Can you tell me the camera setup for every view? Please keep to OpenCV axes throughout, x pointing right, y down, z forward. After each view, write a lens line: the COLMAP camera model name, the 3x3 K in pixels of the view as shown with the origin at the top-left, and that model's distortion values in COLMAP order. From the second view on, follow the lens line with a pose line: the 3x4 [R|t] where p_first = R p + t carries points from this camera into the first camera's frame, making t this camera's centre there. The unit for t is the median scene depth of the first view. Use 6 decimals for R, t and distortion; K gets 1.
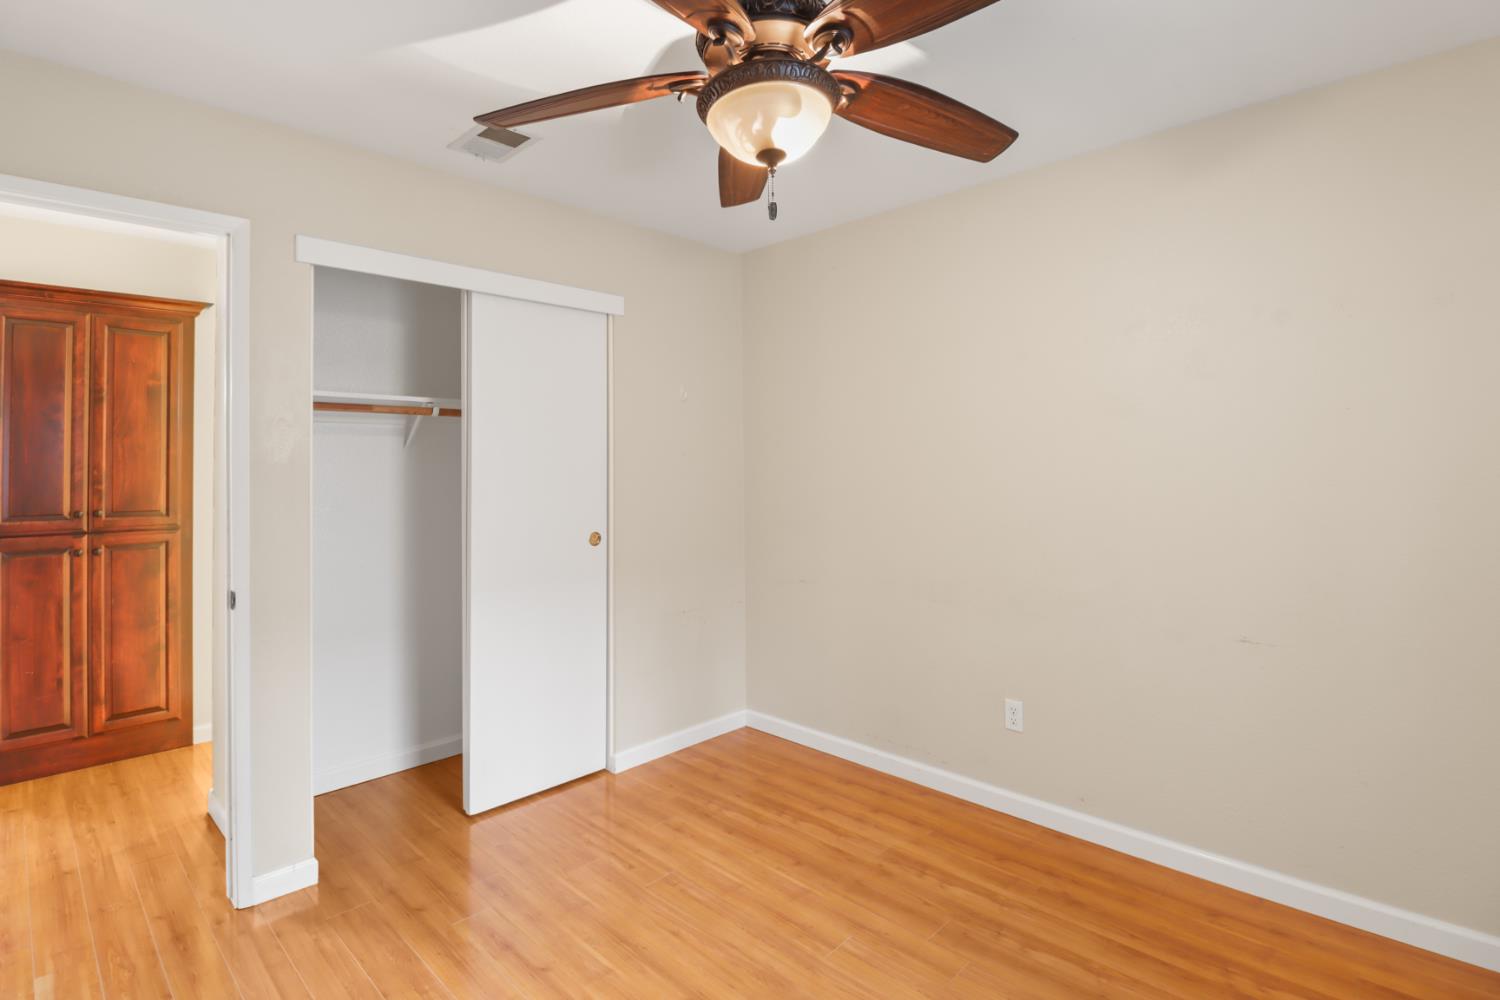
lens RADIAL K [[702.8, 0, 742.8], [0, 702.8, 475.4], [0, 0, 1]] dist [-0.000629, -0.009173]
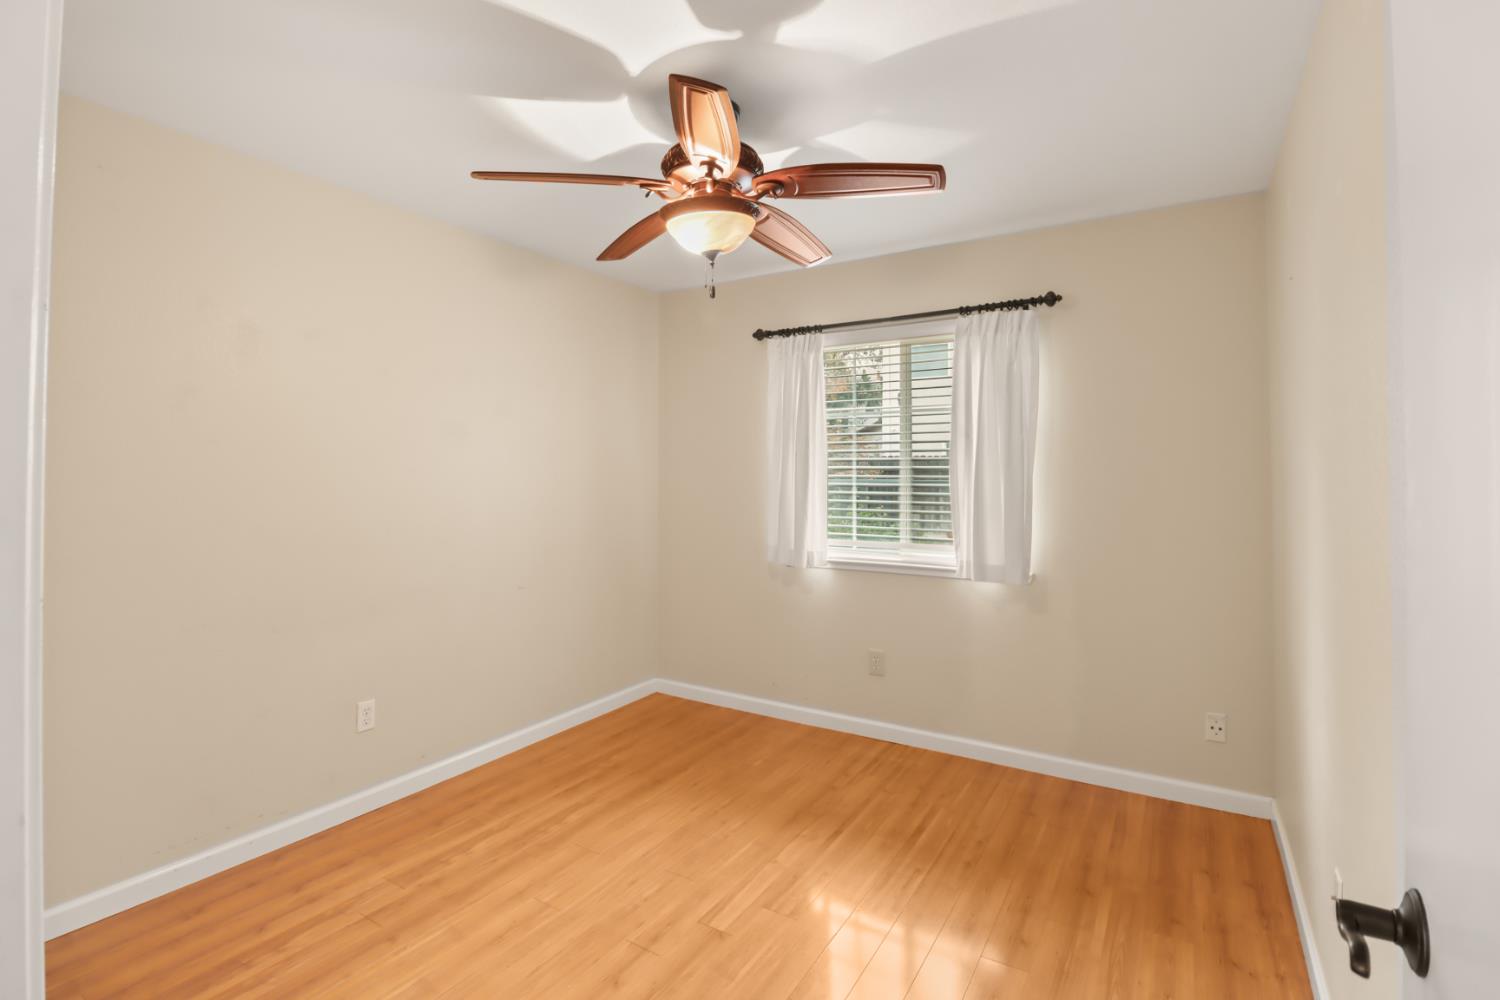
lens RADIAL K [[702.8, 0, 742.8], [0, 702.8, 475.4], [0, 0, 1]] dist [-0.000629, -0.009173]
pose [[-0.204403, 0.005961, 0.978869, -0.896508], [0.002045, 0.999982, -0.005662, -0.009140], [-0.978885, 0.000845, -0.204411, 0.796326]]
